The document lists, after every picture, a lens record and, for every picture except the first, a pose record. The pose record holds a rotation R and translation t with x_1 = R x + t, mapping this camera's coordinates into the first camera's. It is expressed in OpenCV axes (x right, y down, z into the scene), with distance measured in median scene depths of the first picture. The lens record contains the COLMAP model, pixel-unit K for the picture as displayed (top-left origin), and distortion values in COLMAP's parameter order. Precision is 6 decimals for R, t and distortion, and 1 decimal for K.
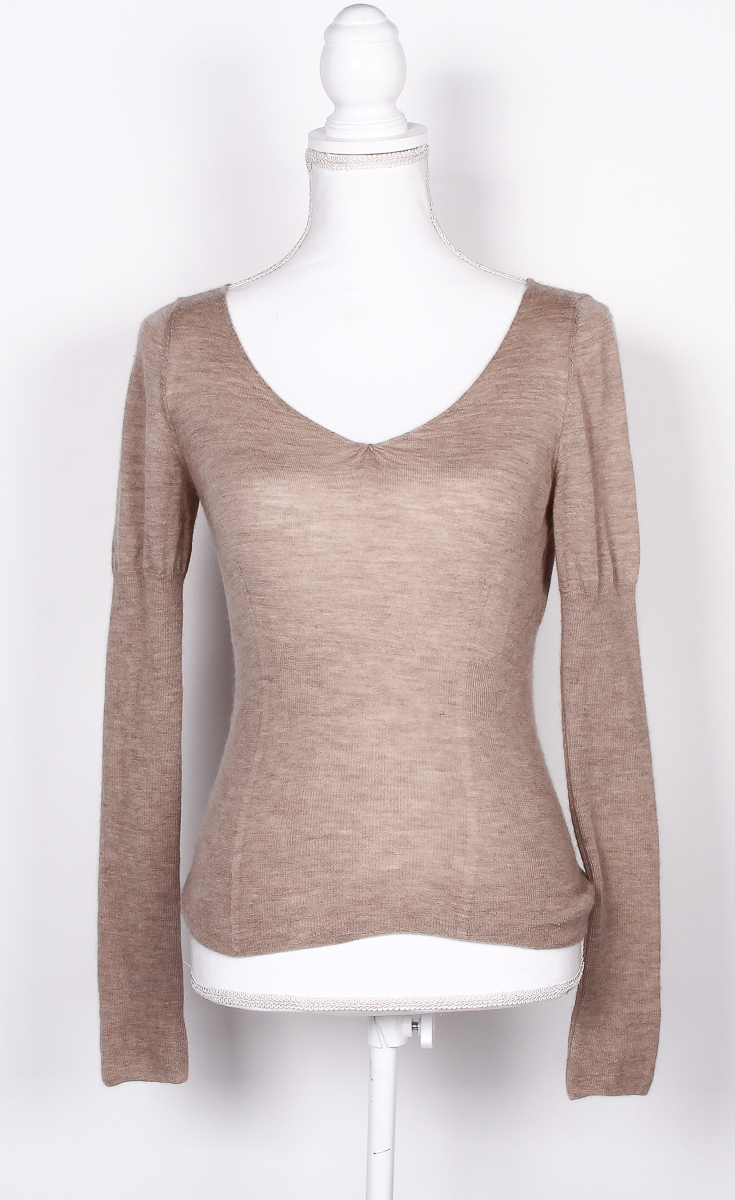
lens RADIAL K [[2024.0, 0, 367.5], [0, 2024.0, 600.0], [0, 0, 1]] dist [-0.078755, -0.028379]
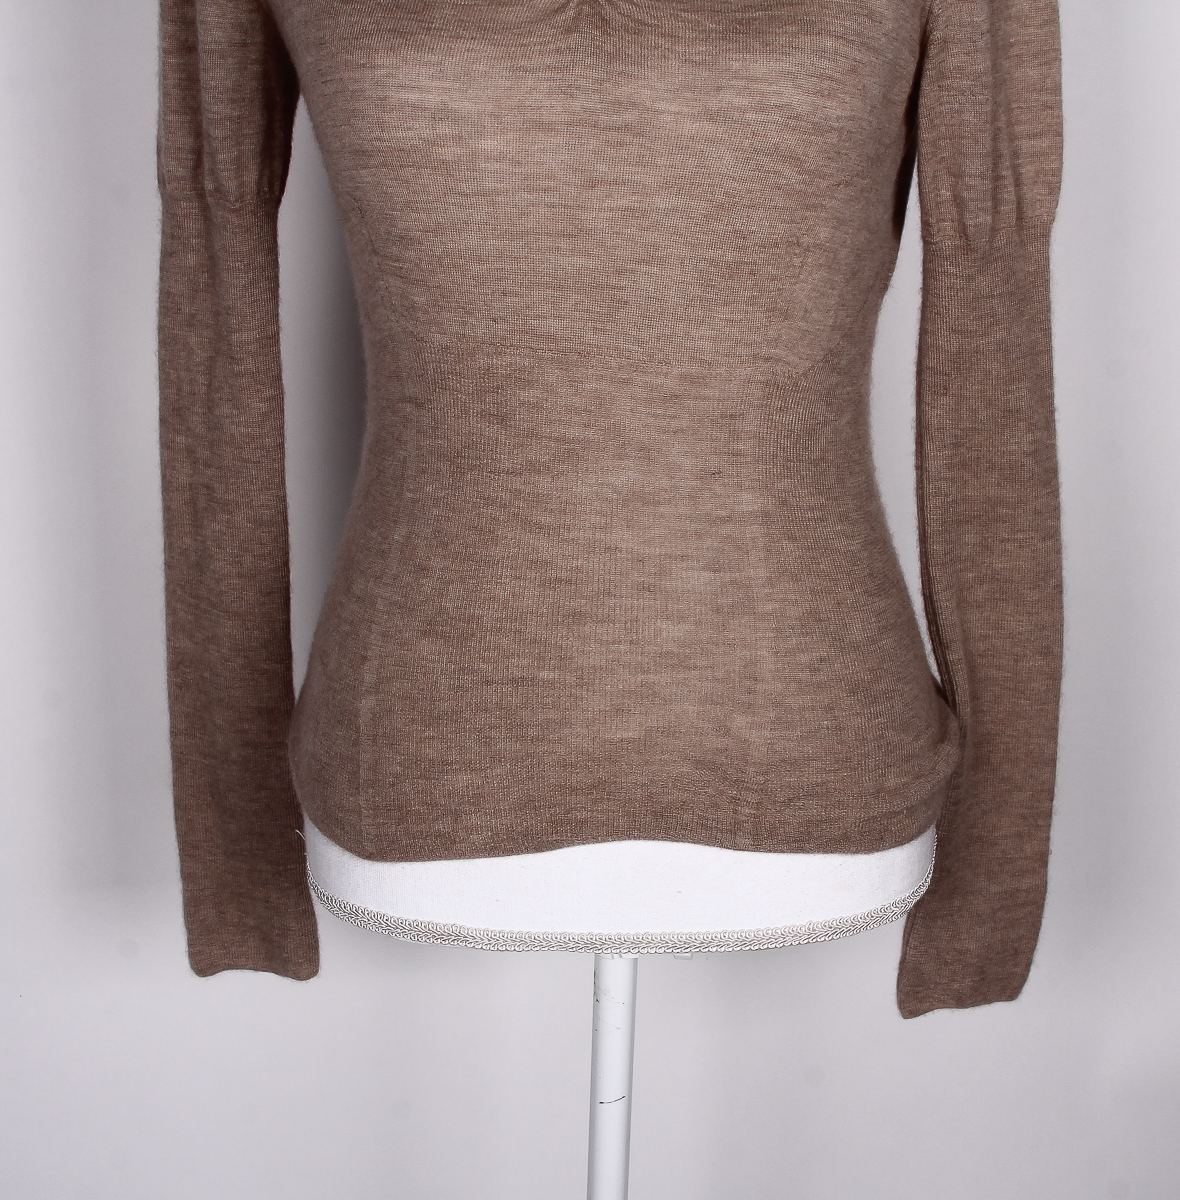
lens RADIAL K [[2139.2, 0, 632.8], [0, 2139.2, 630.3], [0, 0, 1]] dist [-0.107858, 0.159649]
pose [[0.999977, 0.005645, 0.003885, 0.010550], [-0.006479, 0.963512, 0.267587, -0.059540], [-0.002233, -0.267606, 0.963526, 0.388715]]
